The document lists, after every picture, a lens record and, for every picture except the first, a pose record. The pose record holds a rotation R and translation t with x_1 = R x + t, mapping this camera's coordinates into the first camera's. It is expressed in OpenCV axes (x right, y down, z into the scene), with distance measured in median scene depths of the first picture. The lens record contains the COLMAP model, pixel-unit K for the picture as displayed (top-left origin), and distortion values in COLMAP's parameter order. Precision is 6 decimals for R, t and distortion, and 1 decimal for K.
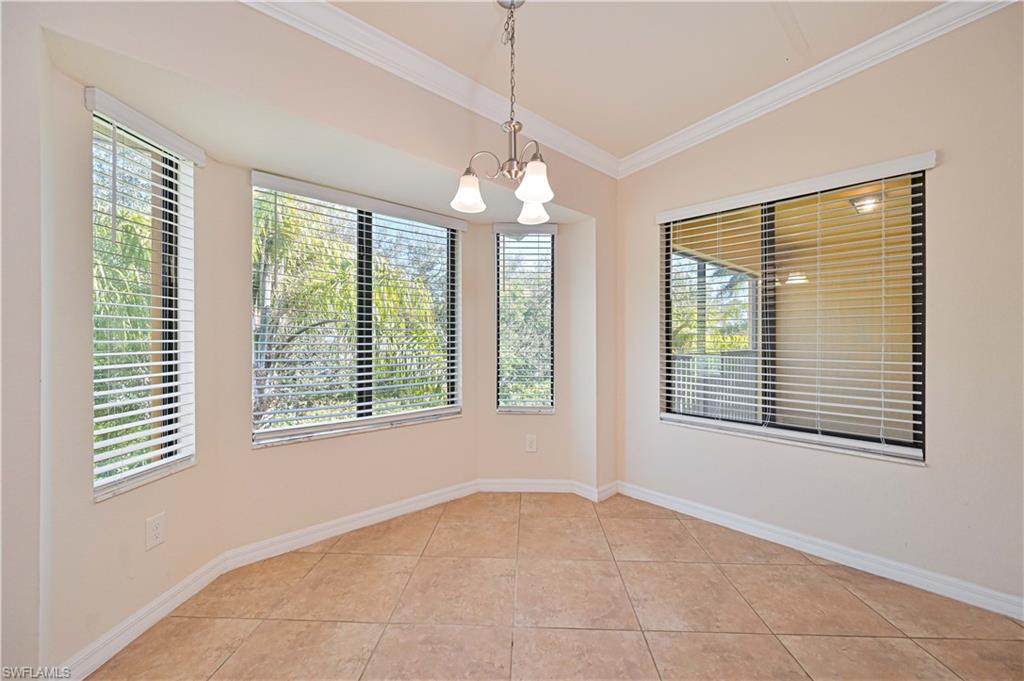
lens RADIAL K [[416.4, 0, 515.9], [0, 416.4, 334.6], [0, 0, 1]] dist [0.012028, -0.000139]
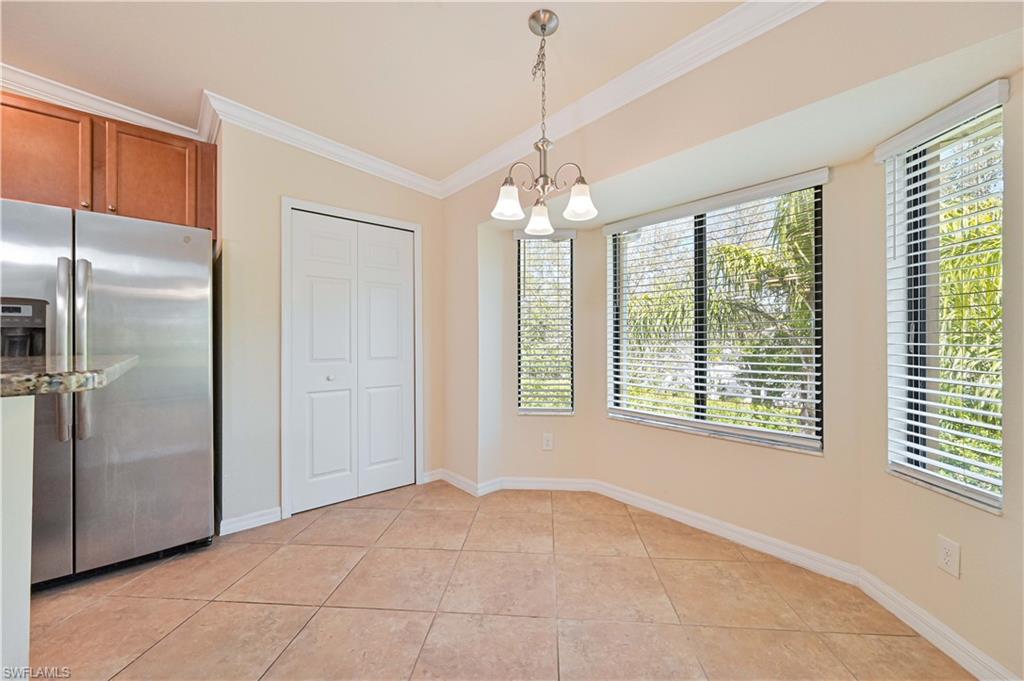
lens RADIAL K [[416.4, 0, 515.9], [0, 416.4, 334.6], [0, 0, 1]] dist [0.012028, -0.000139]
pose [[-0.047332, -0.015446, -0.998760, 0.789230], [0.004037, 0.999869, -0.015654, 0.007833], [0.998871, -0.004773, -0.047263, 0.717635]]
